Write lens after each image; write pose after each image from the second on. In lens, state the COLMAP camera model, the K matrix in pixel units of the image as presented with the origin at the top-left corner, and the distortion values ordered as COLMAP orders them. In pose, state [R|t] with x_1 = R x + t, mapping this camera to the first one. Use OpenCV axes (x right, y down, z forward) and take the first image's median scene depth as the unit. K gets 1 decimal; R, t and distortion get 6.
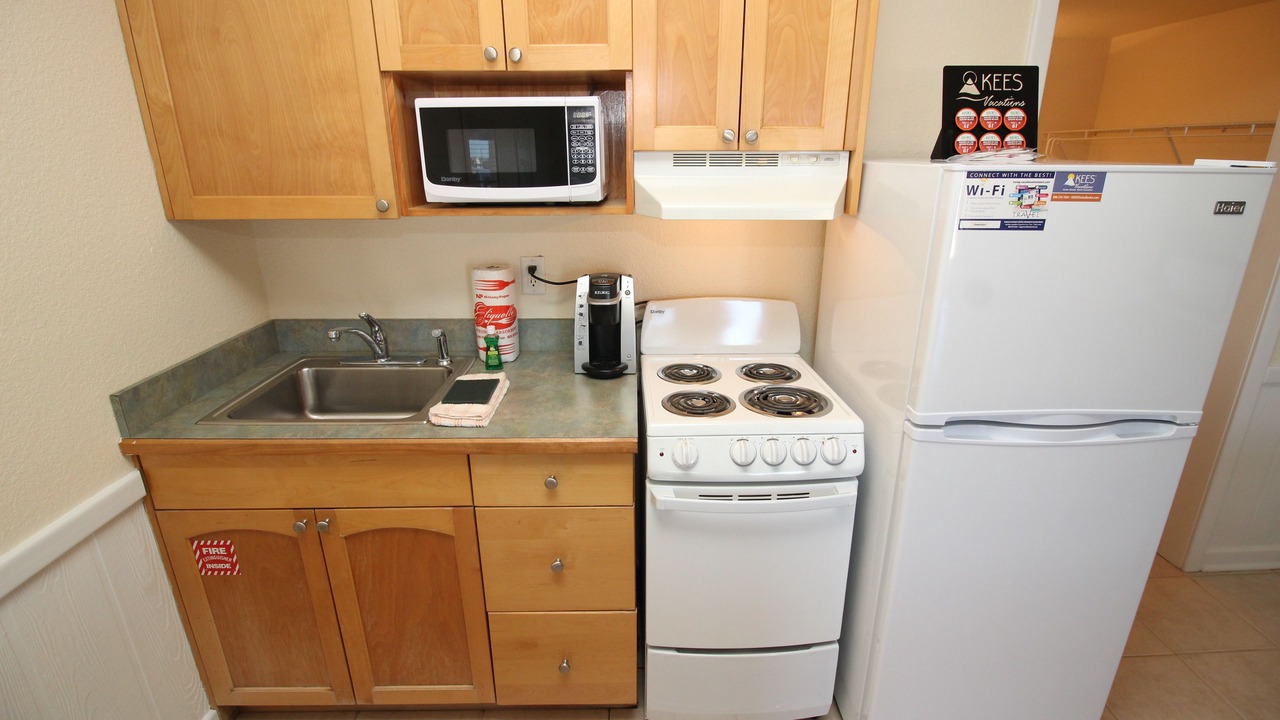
lens RADIAL K [[595.5, 0, 642.3], [0, 595.5, 355.0], [0, 0, 1]] dist [-0.012680, -0.000472]
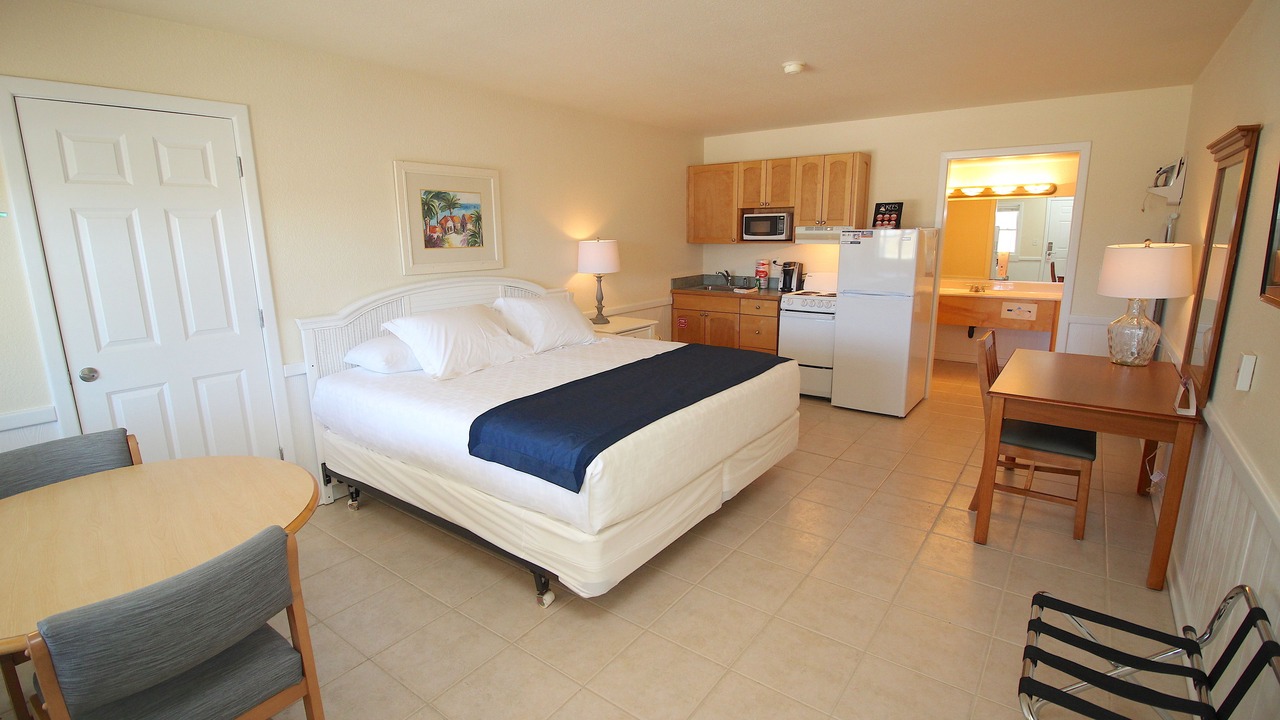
lens RADIAL K [[595.5, 0, 642.3], [0, 595.5, 355.0], [0, 0, 1]] dist [-0.012680, -0.000472]
pose [[0.795437, 0.122032, -0.593623, 1.642683], [-0.185771, 0.981460, -0.047167, 0.860803], [0.576862, 0.147797, 0.803360, -2.610055]]
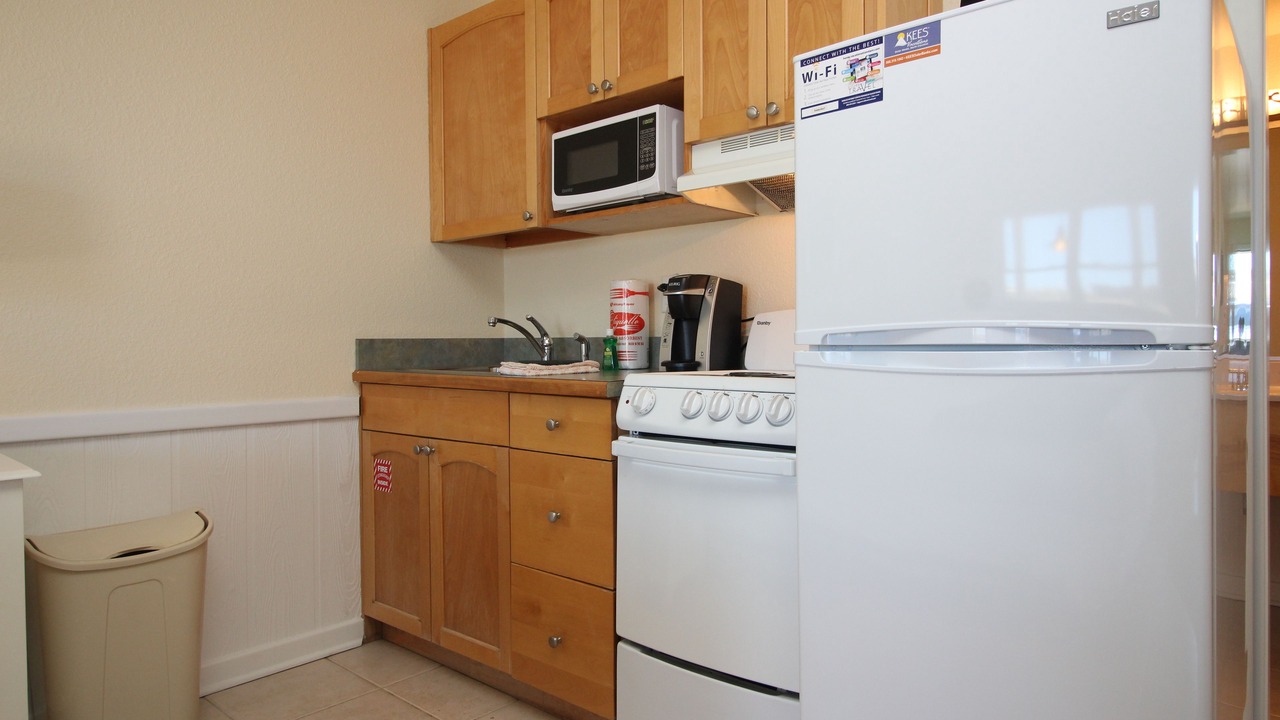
lens RADIAL K [[784.2, 0, 639.5], [0, 784.2, 350.9], [0, 0, 1]] dist [-0.003264, -0.000514]
pose [[0.742545, 0.004639, -0.669780, 0.928277], [-0.207931, 0.952167, -0.223926, 0.374330], [0.636704, 0.305543, 0.707991, 0.045422]]
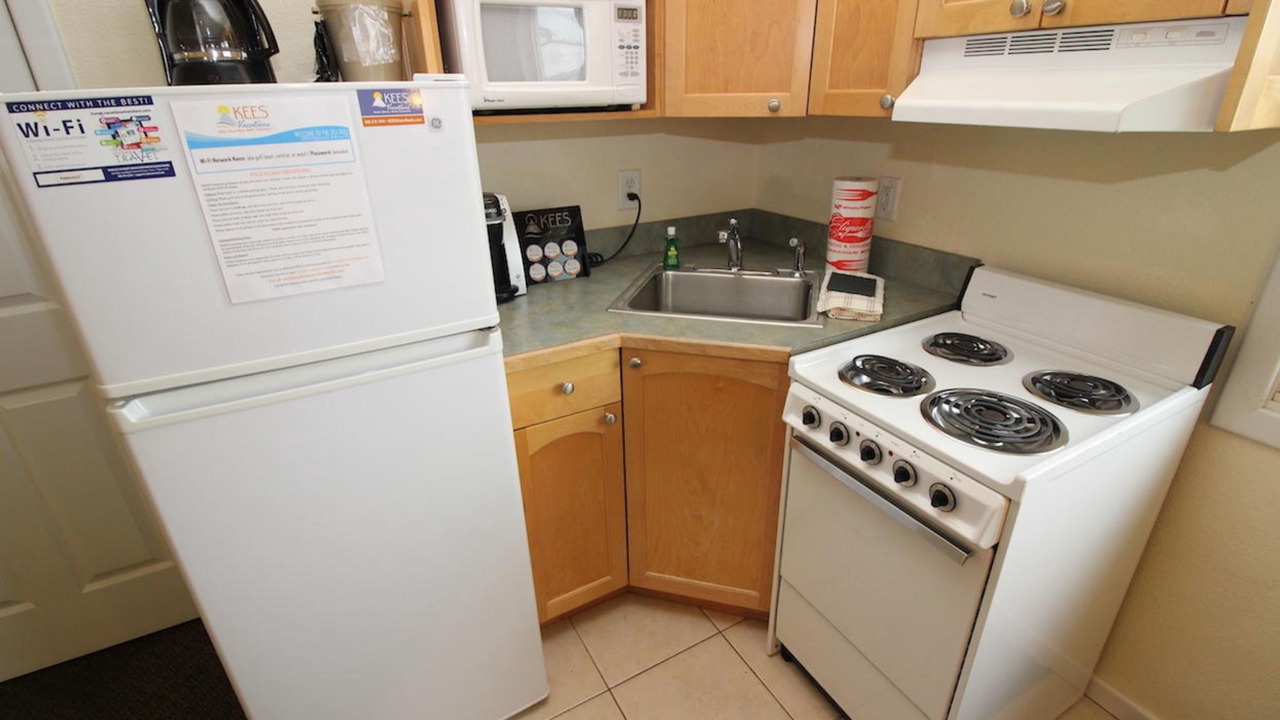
lens RADIAL K [[615.7, 0, 640.0], [0, 615.7, 360.0], [0, 0, 1]] dist [0.000108, -0.014048]
pose [[0.879888, -0.214955, 0.423783, 0.636319], [0.167428, 0.974884, 0.146865, 0.001161], [-0.444708, -0.058271, 0.893778, 0.022946]]
